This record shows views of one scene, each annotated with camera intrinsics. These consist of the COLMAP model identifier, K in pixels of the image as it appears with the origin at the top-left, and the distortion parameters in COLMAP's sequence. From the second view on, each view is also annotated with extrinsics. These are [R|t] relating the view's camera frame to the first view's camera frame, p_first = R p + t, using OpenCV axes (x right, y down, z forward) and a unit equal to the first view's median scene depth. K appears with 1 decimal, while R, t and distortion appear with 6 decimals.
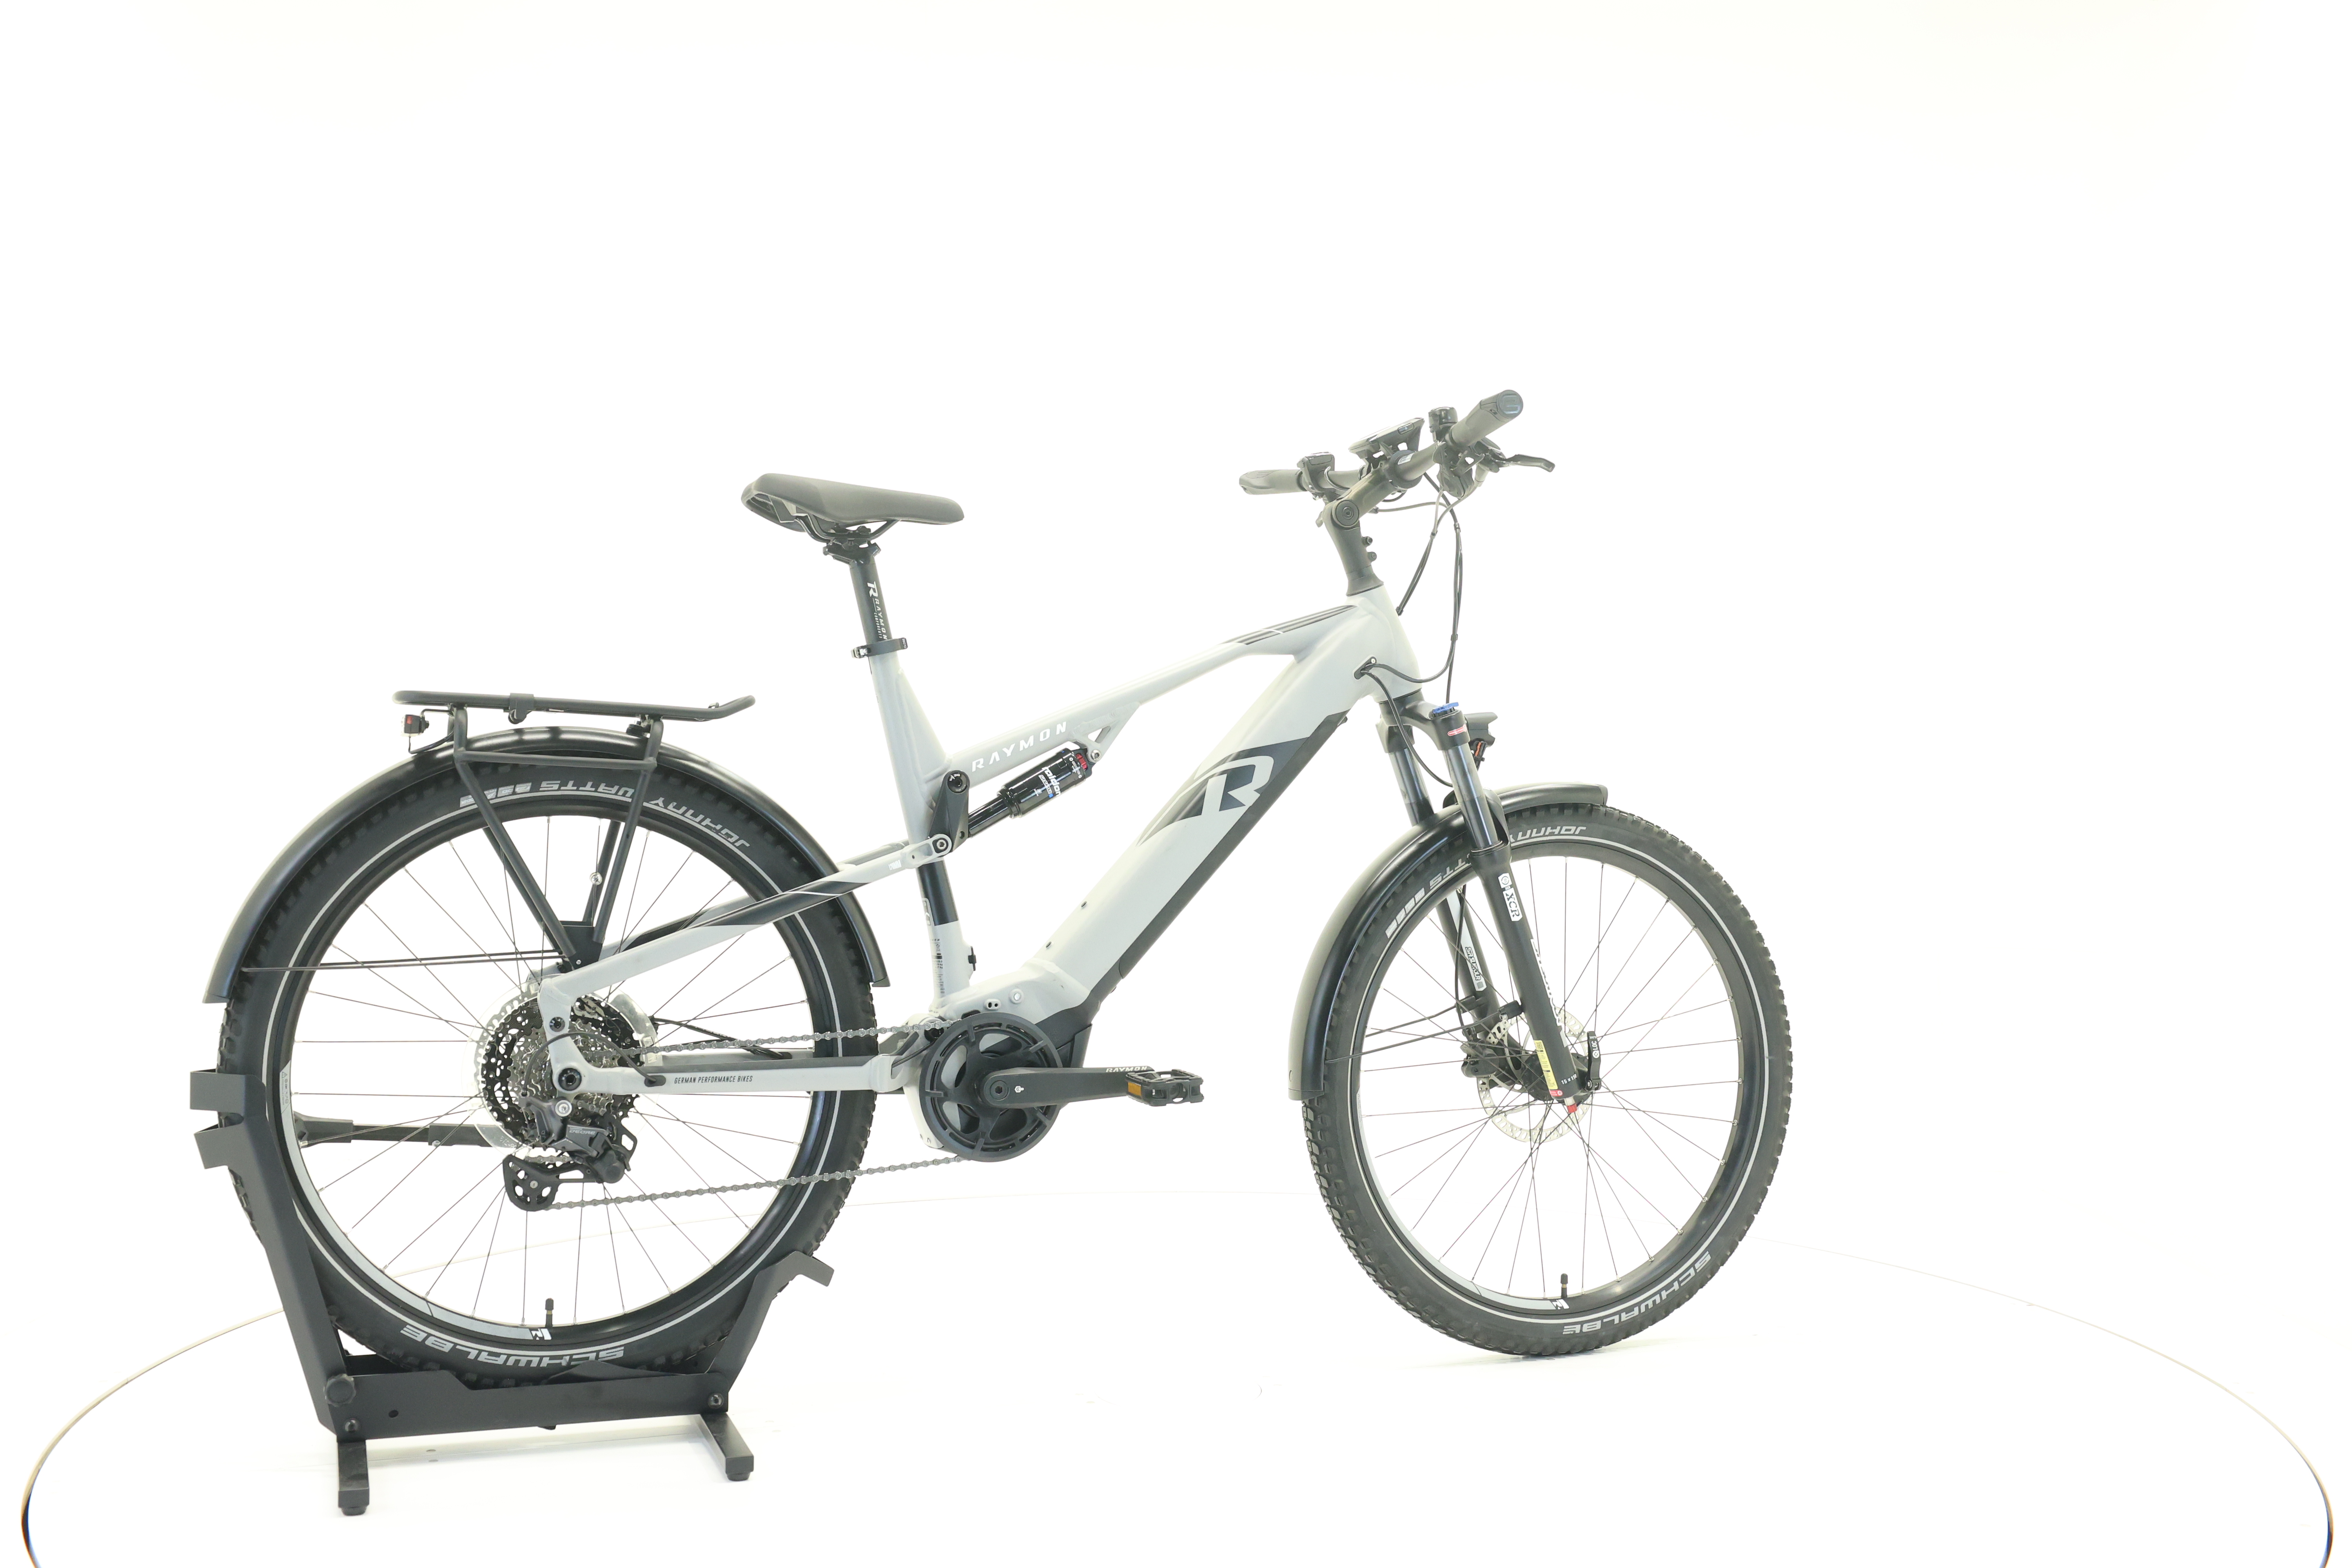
lens RADIAL K [[2483.3, 0, 1173.8], [0, 2483.3, 731.8], [0, 0, 1]] dist [-0.006175, -0.005623]
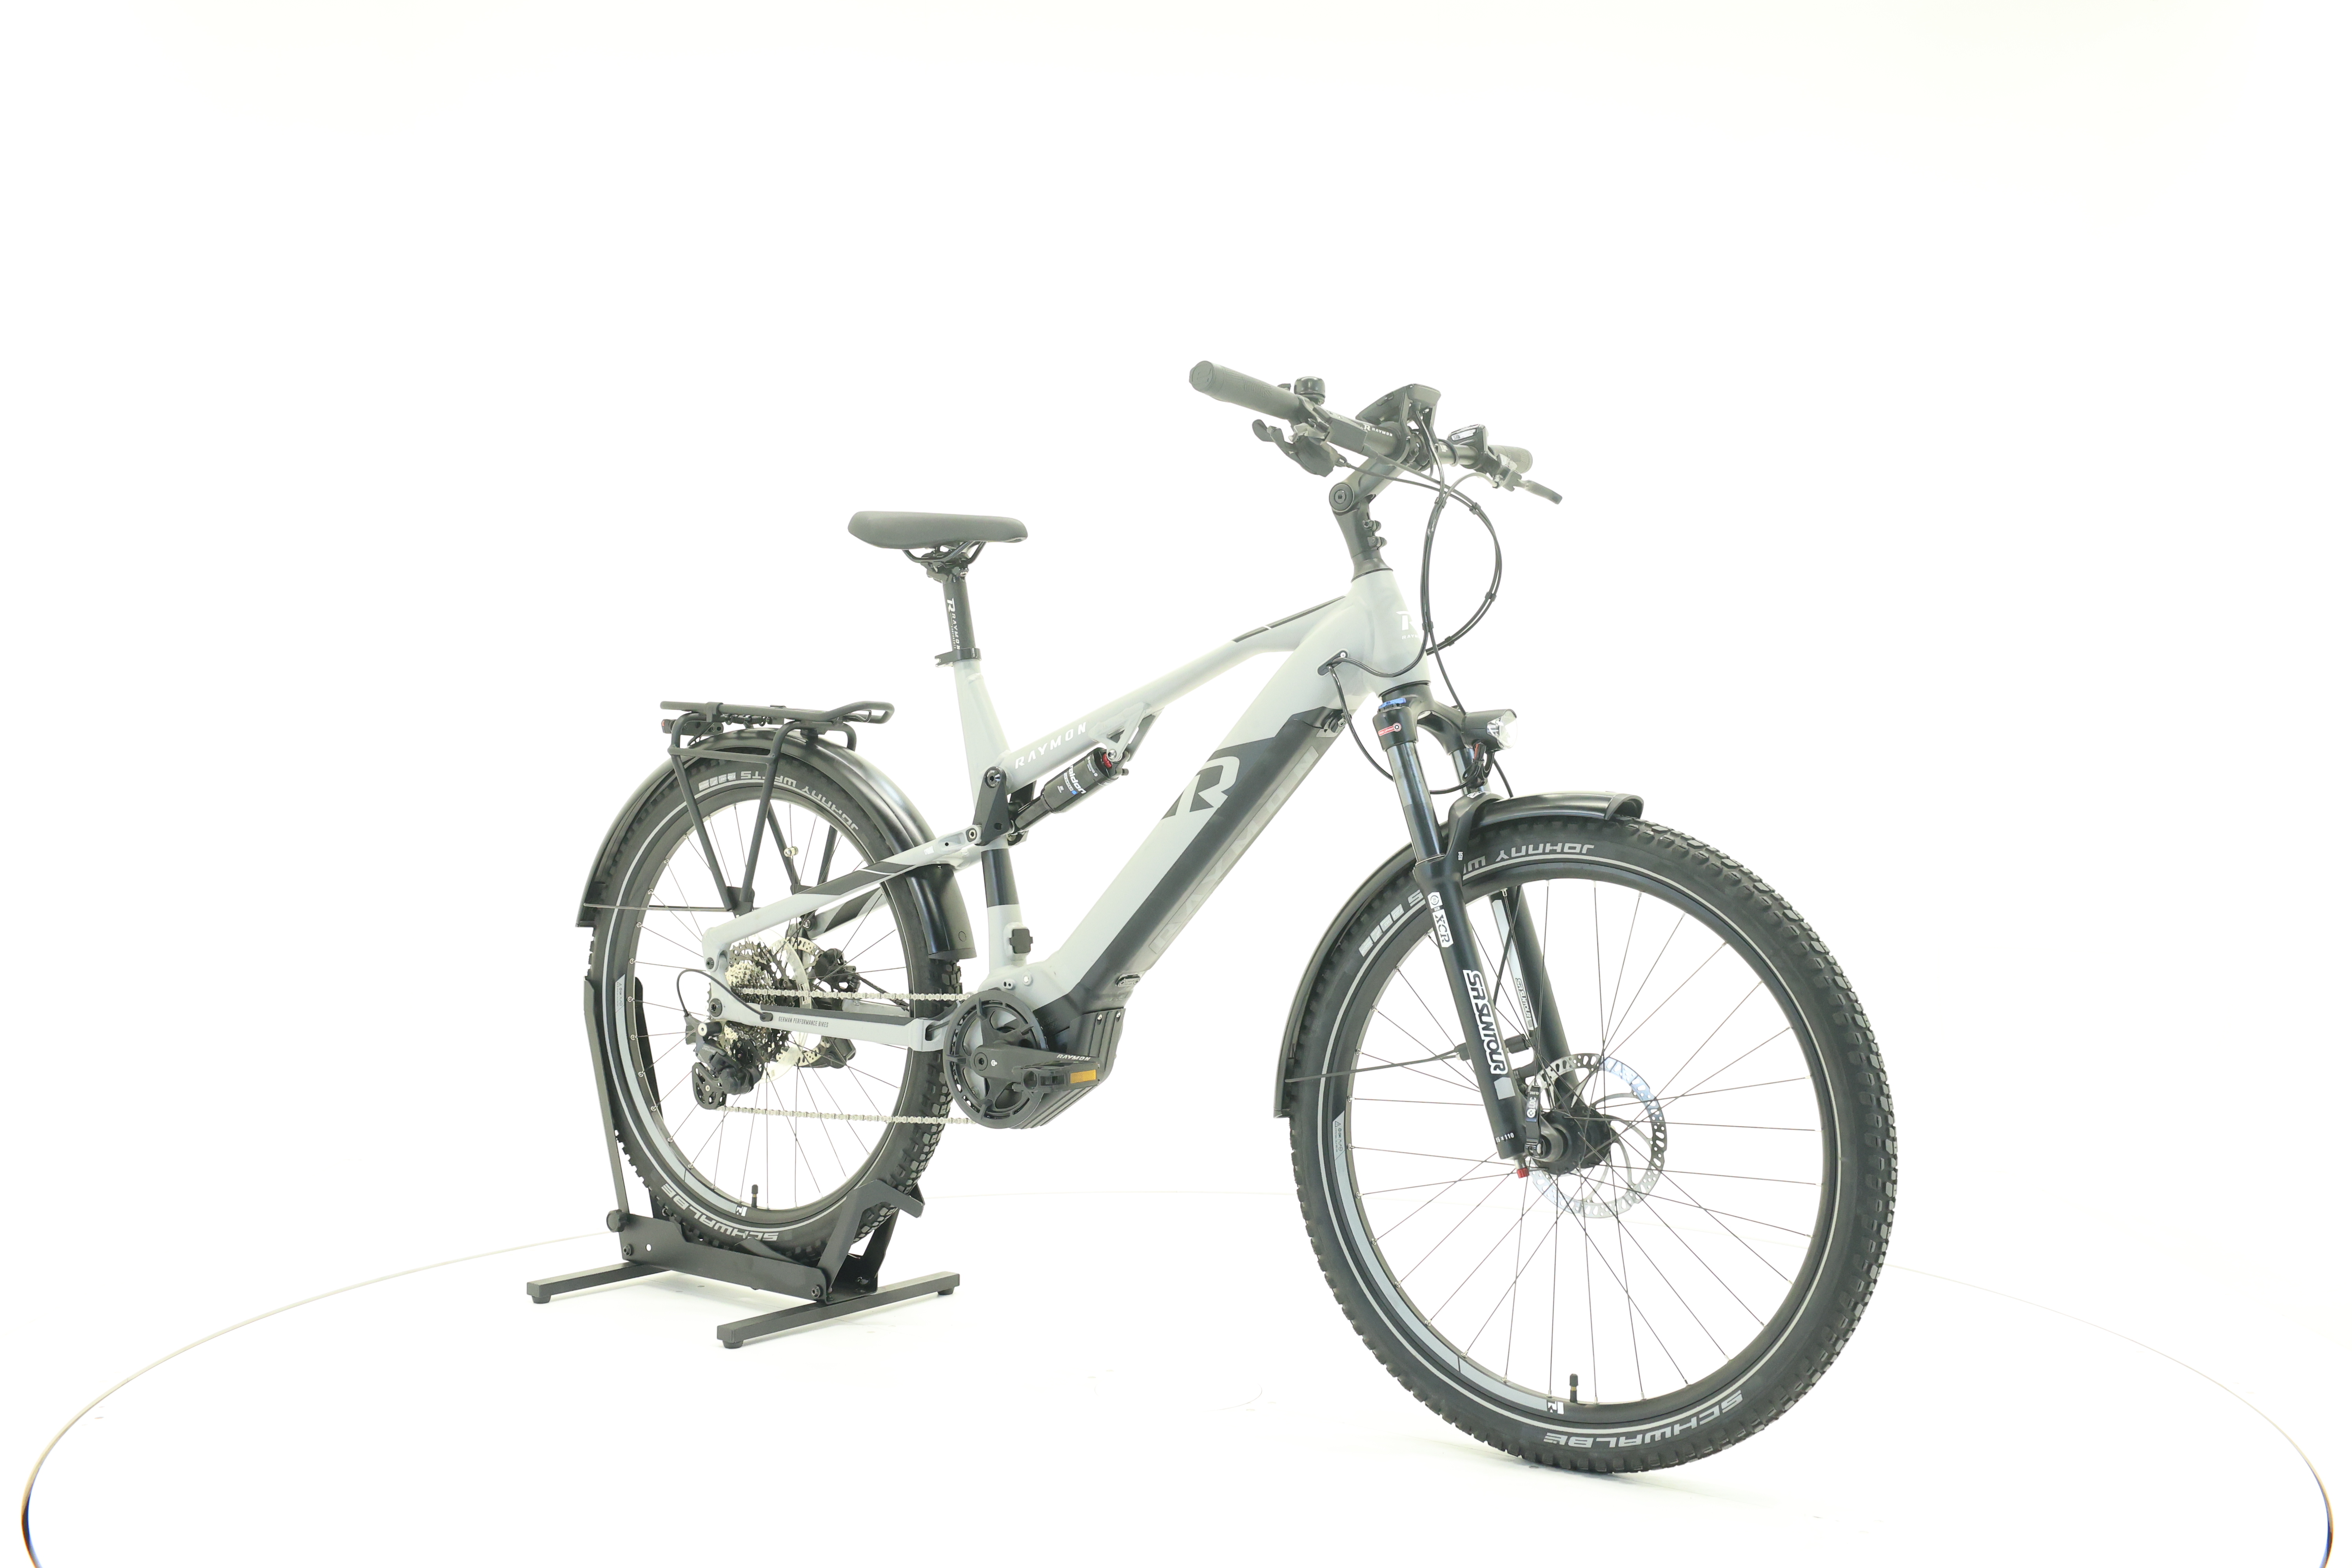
lens RADIAL K [[2483.3, 0, 1173.8], [0, 2483.3, 731.8], [0, 0, 1]] dist [-0.006175, -0.005623]
pose [[0.545249, -0.002120, -0.838272, 0.866673], [-0.000852, 0.999995, -0.003084, 0.003215], [0.838274, 0.002396, 0.545244, 0.467167]]
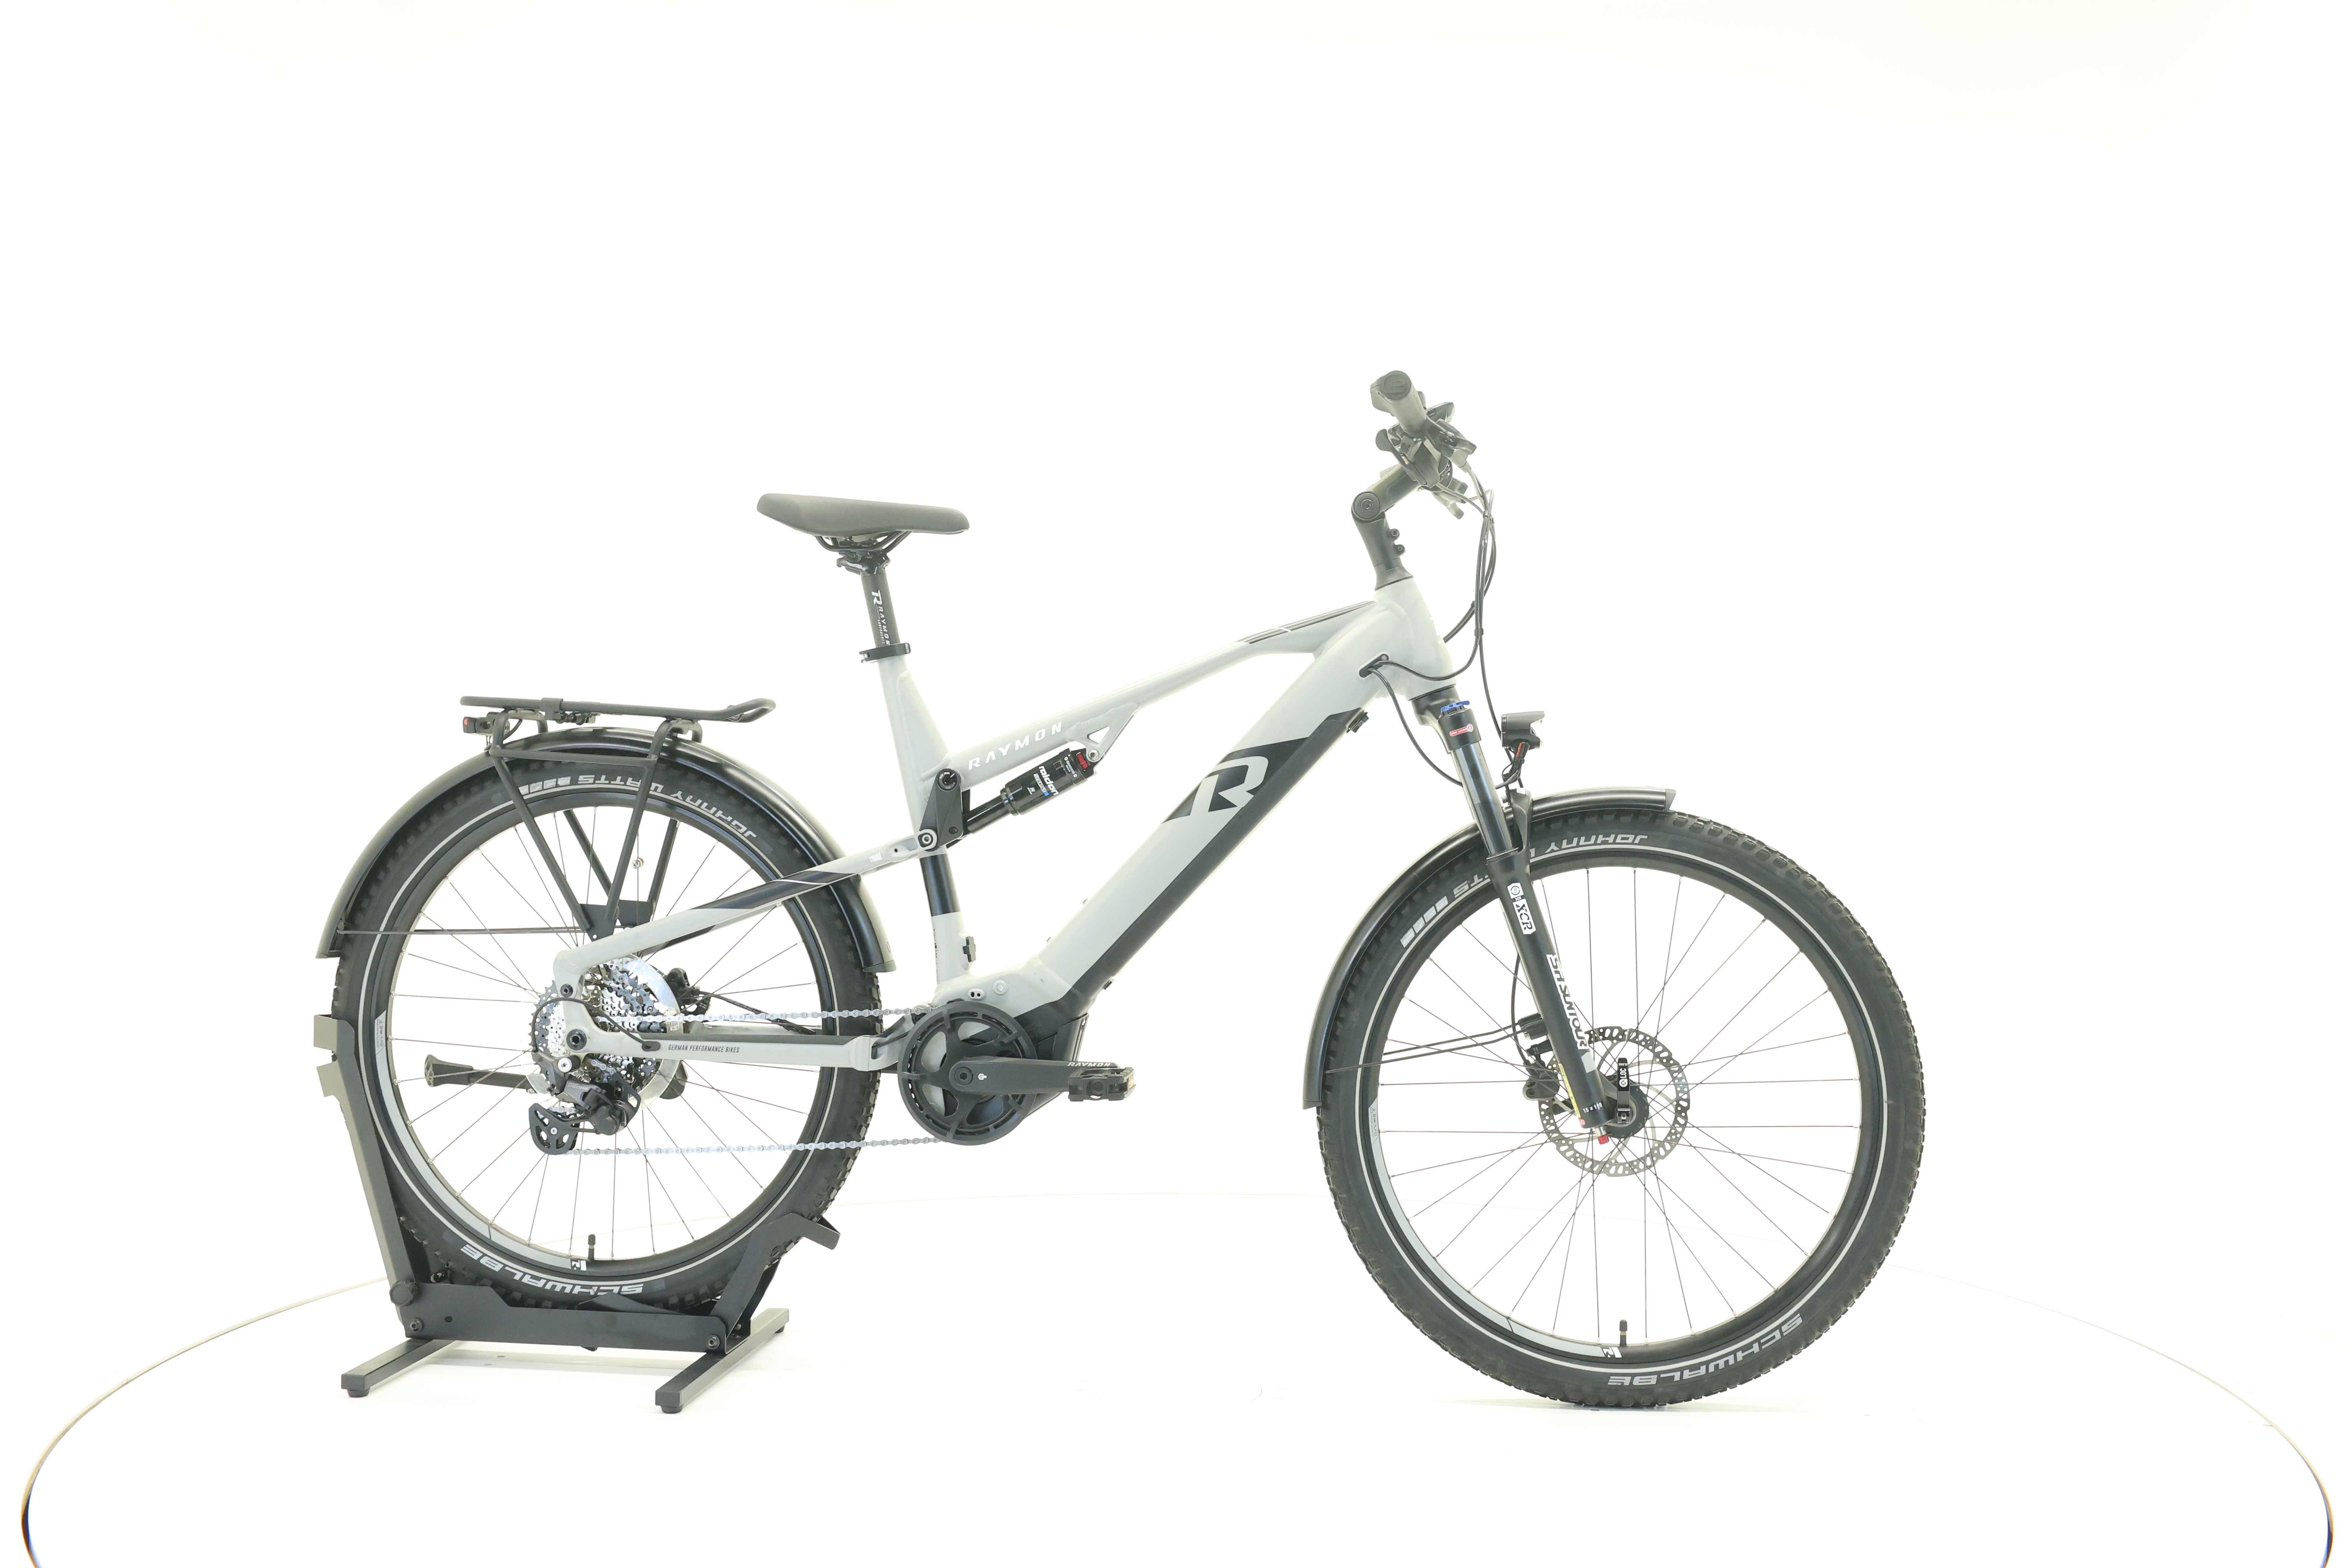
lens RADIAL K [[2483.3, 0, 1173.8], [0, 2483.3, 731.8], [0, 0, 1]] dist [-0.006175, -0.005623]
pose [[0.886596, 0.000213, -0.462546, 0.477459], [-0.000093, 1.000000, 0.000283, -0.000263], [0.462546, -0.000208, 0.886595, 0.116426]]
